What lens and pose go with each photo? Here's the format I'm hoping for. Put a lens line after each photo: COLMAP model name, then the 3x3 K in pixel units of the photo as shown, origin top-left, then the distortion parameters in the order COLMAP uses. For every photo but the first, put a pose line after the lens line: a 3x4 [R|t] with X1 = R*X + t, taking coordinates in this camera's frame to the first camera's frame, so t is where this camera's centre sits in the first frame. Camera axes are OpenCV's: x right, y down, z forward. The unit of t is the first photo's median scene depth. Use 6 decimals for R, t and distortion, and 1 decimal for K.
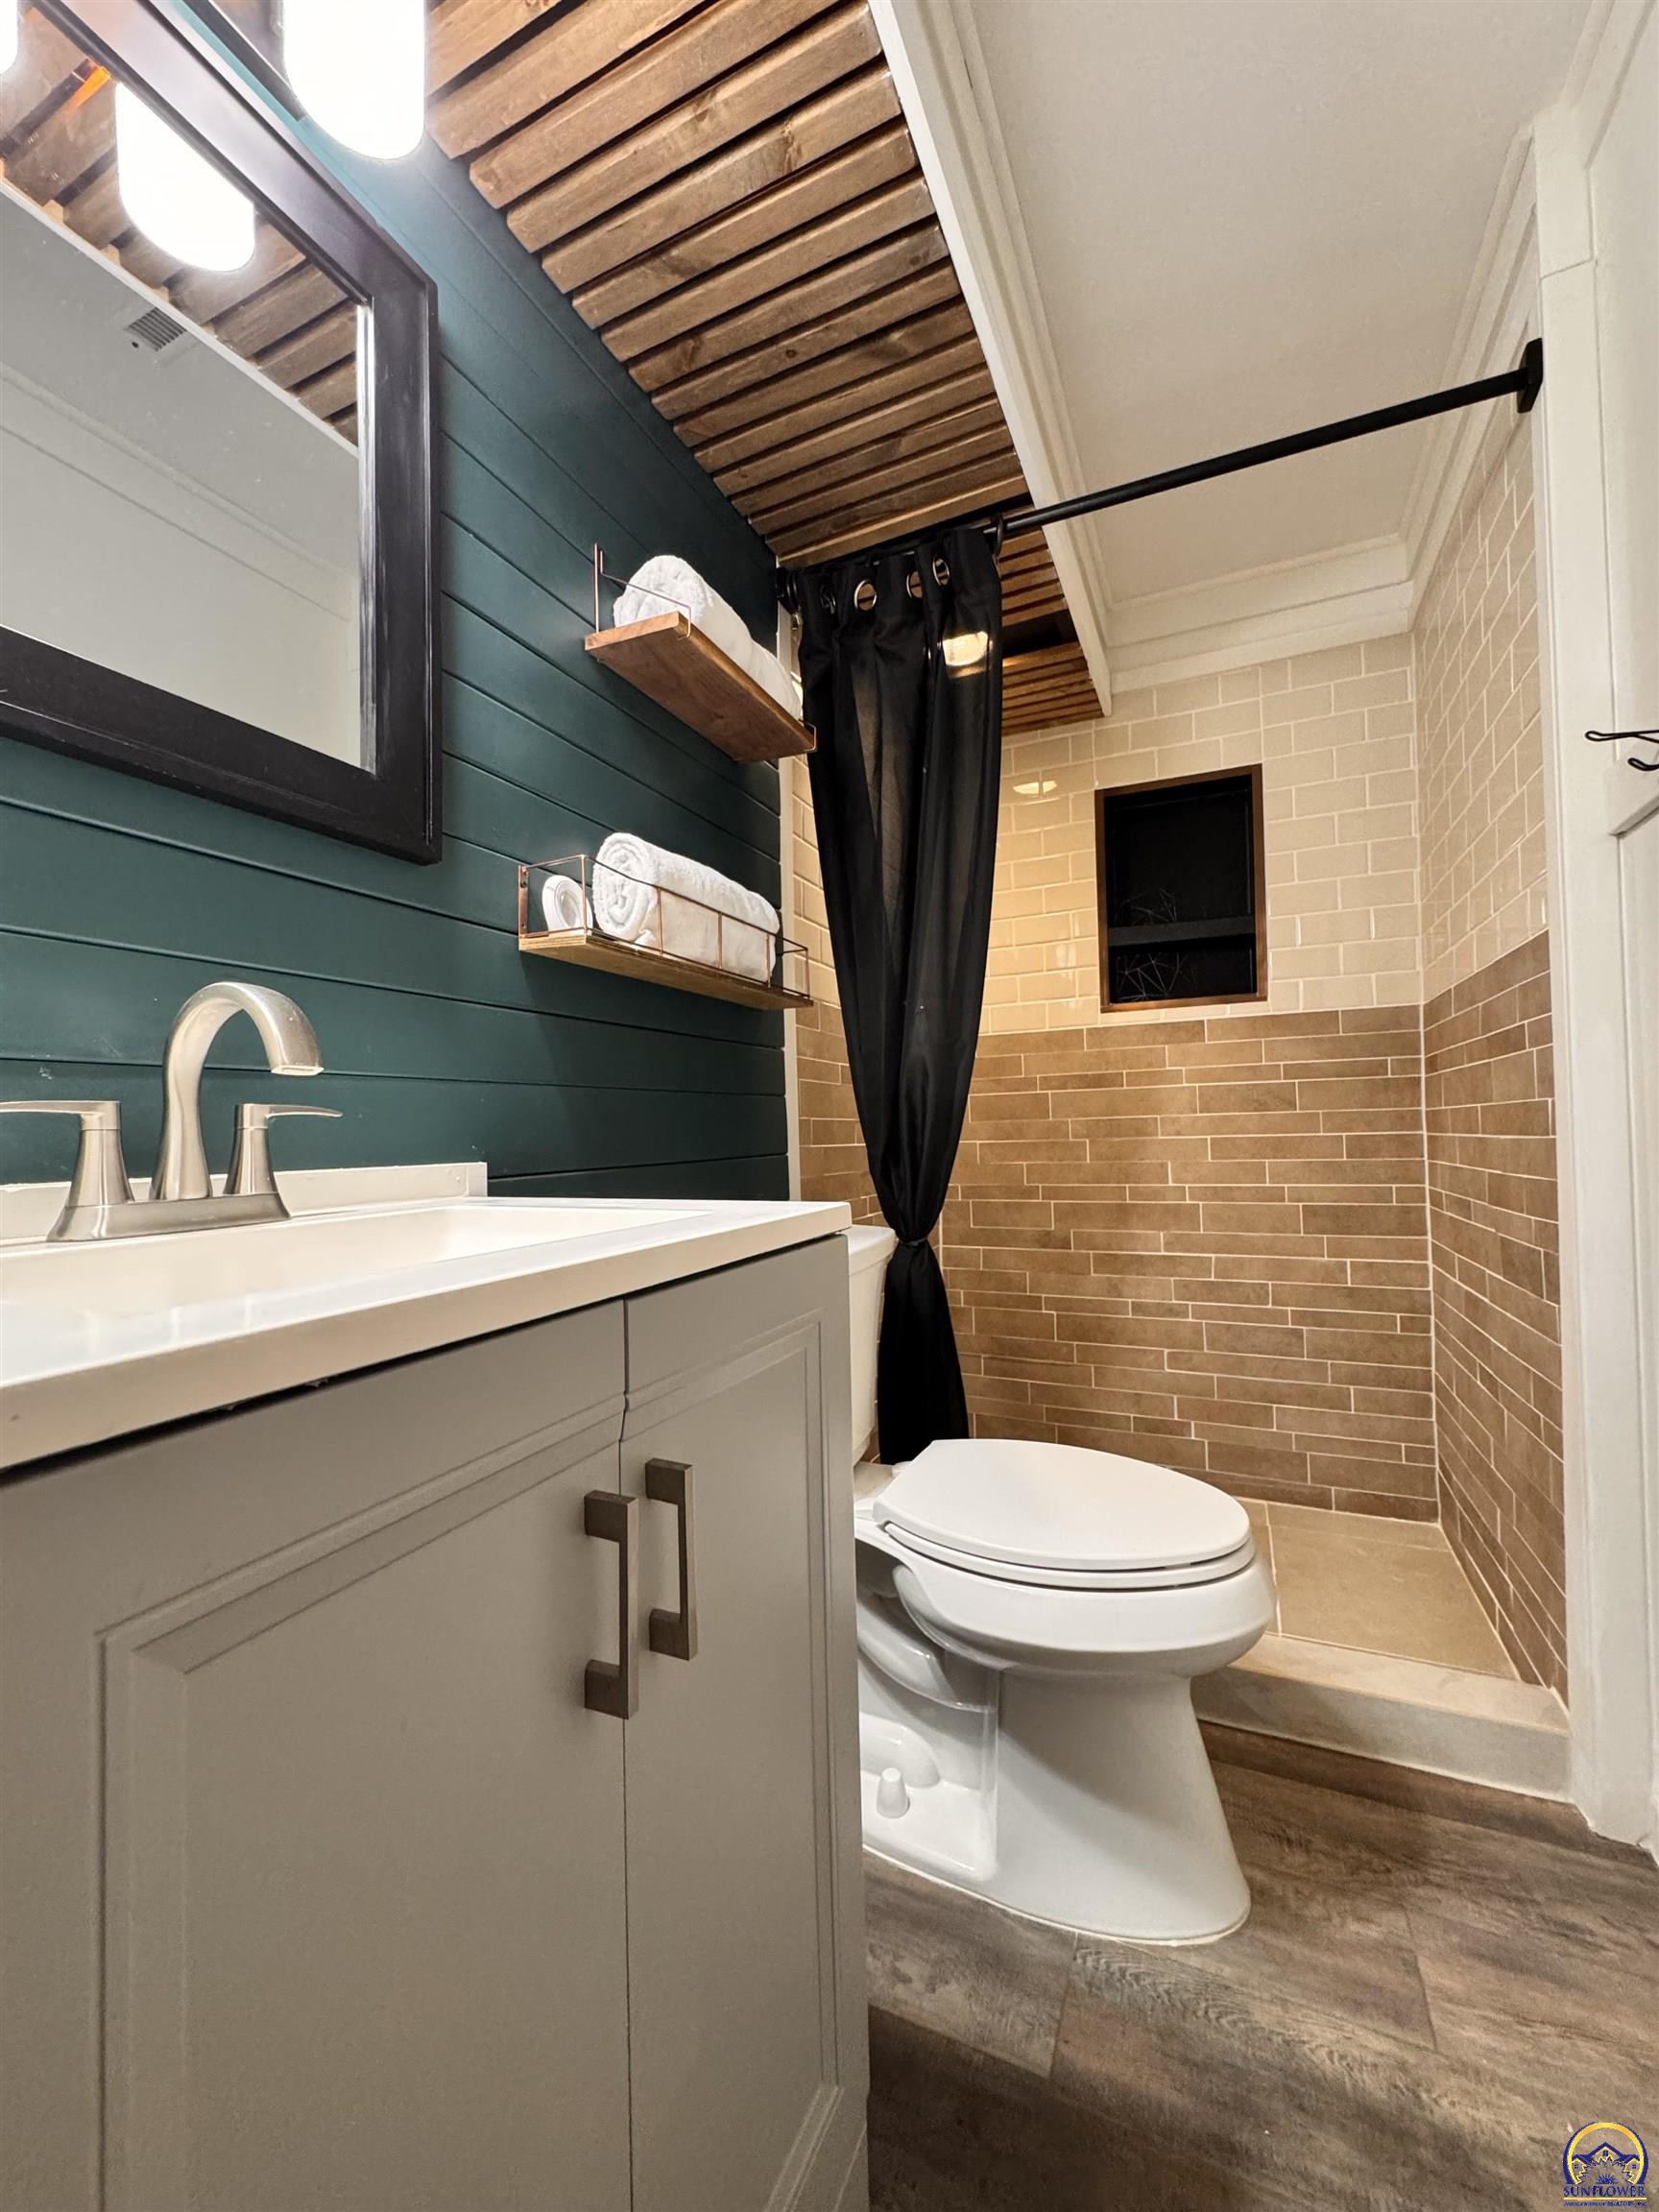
lens RADIAL K [[876.7, 0, 829.5], [0, 876.7, 1106.0], [0, 0, 1]] dist [-0.006291, 0.000576]
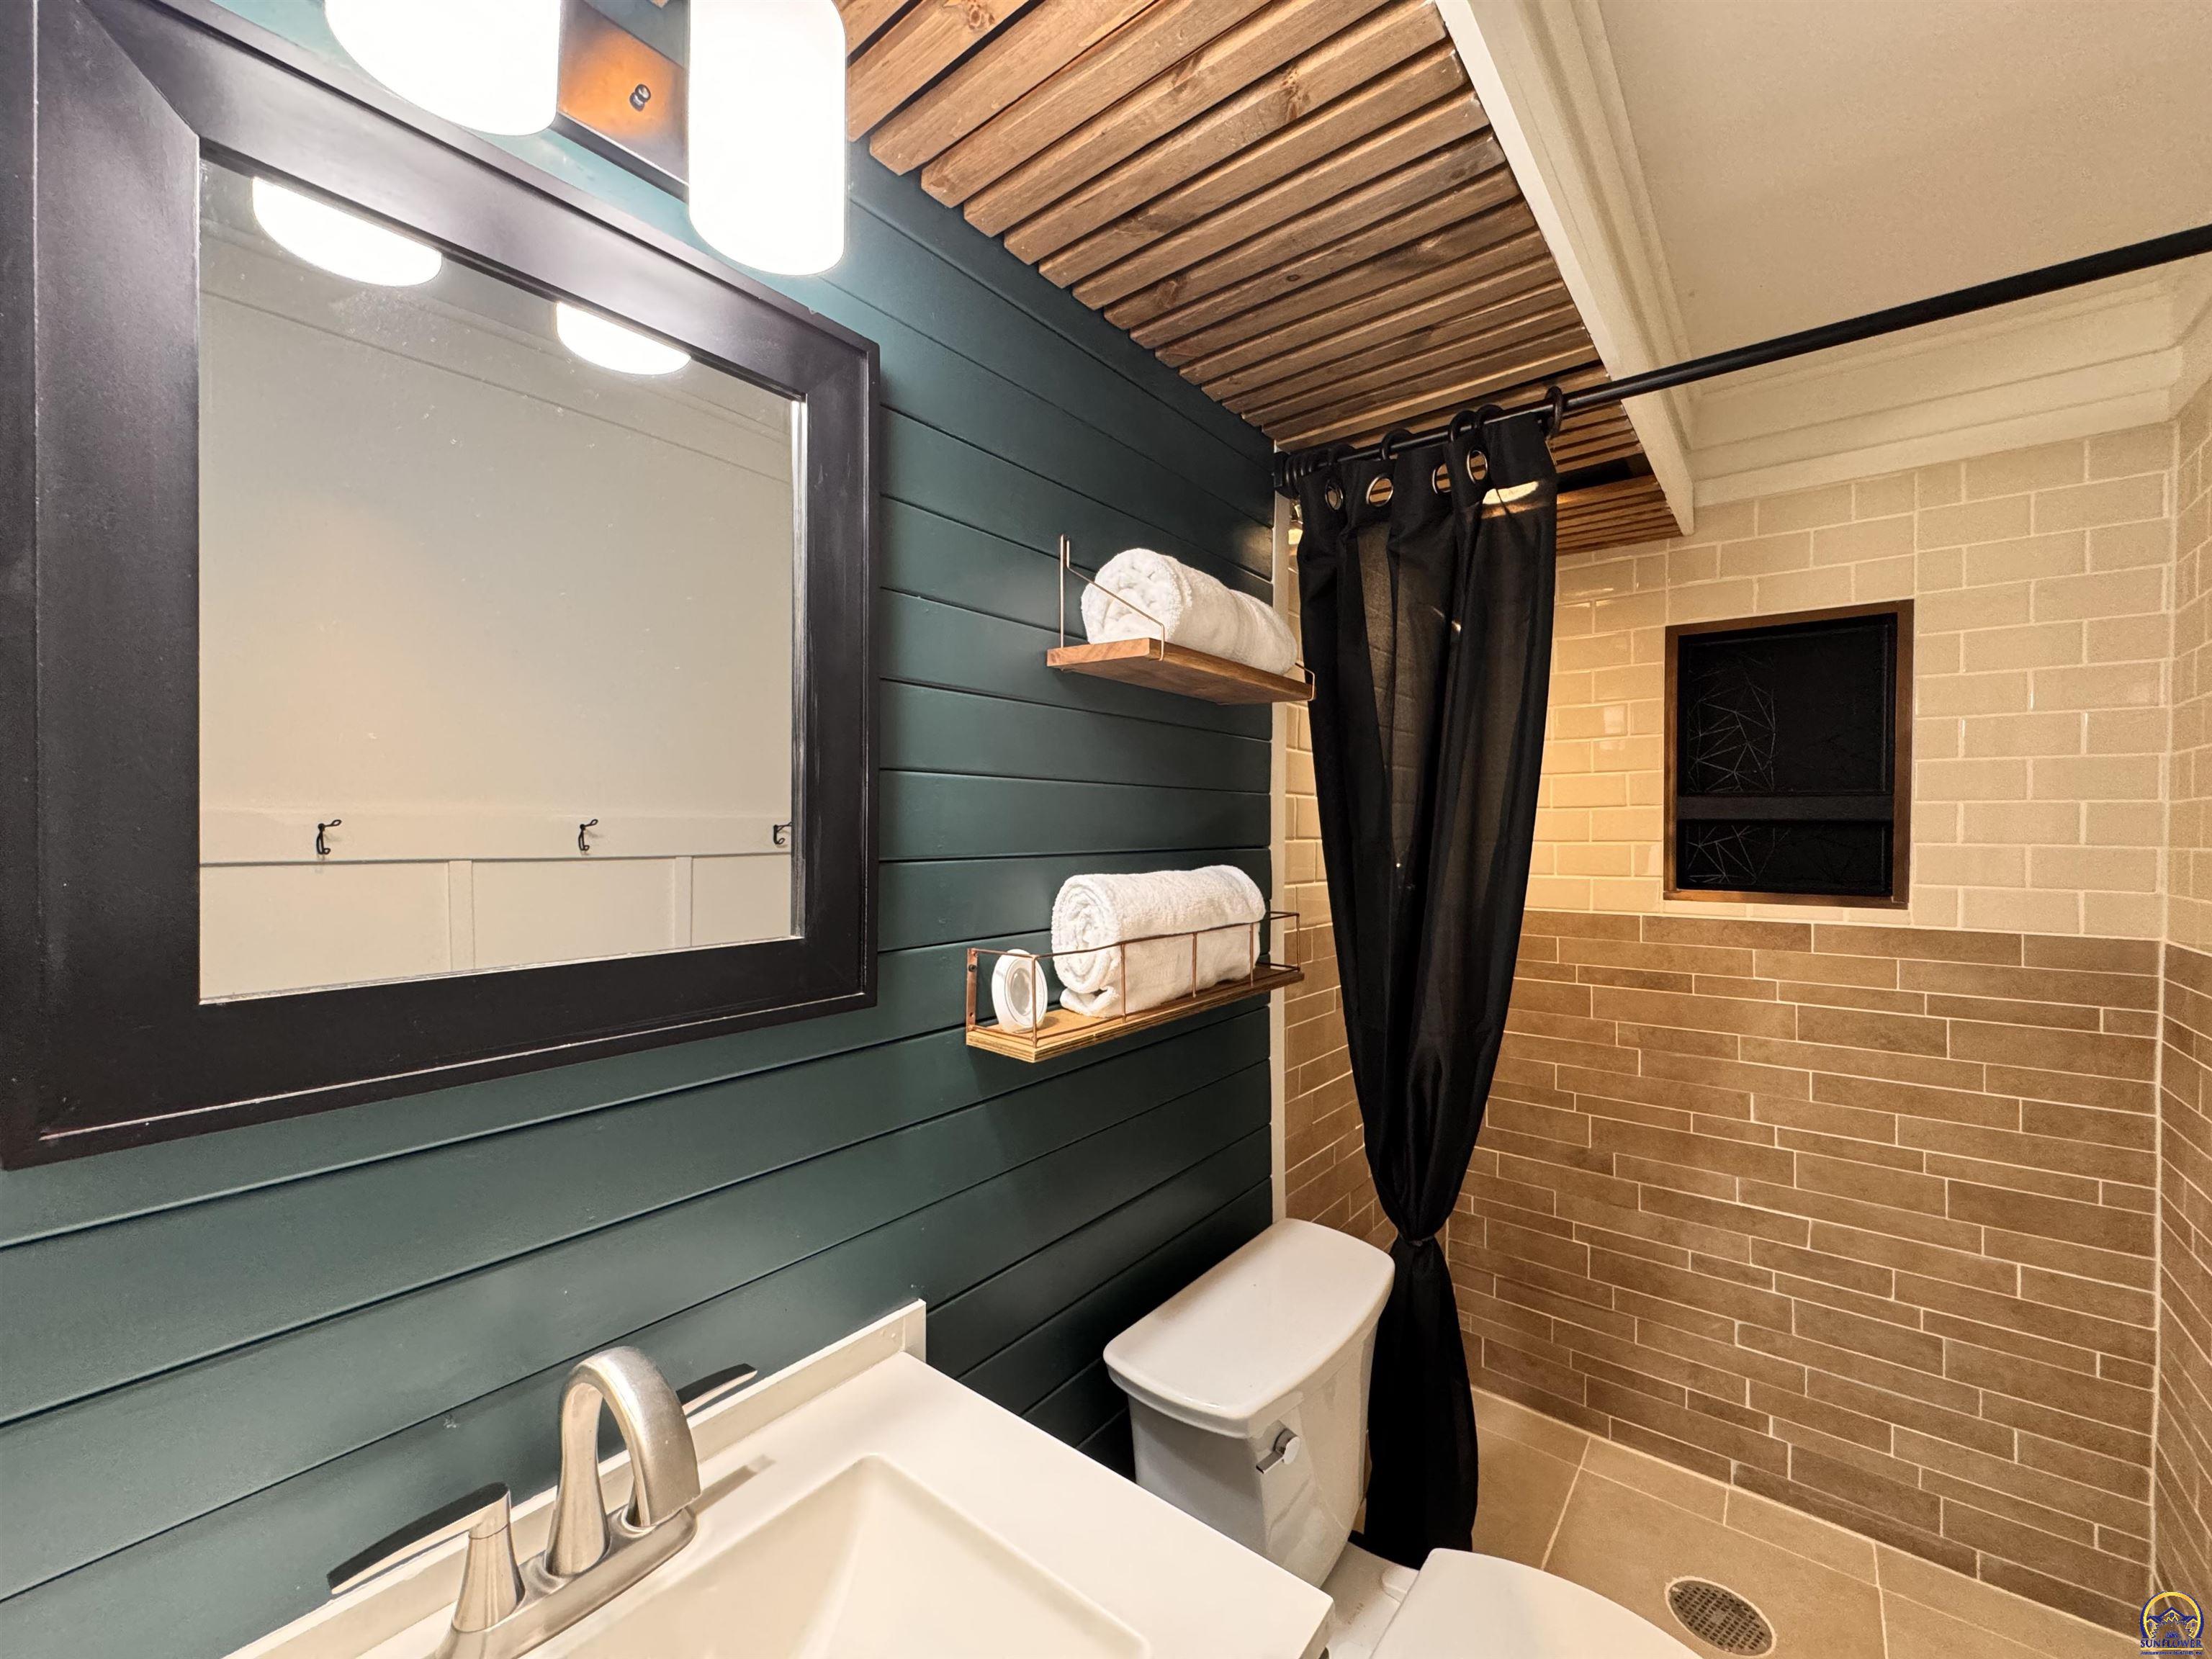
lens RADIAL K [[876.7, 0, 1103.4], [0, 876.7, 831.2], [0, 0, 1]] dist [-0.006291, 0.000576]
pose [[0.968723, 0.025877, -0.246792, -0.000532], [-0.018663, 0.999329, 0.031526, -0.284616], [0.247442, -0.025934, 0.968556, 0.110780]]
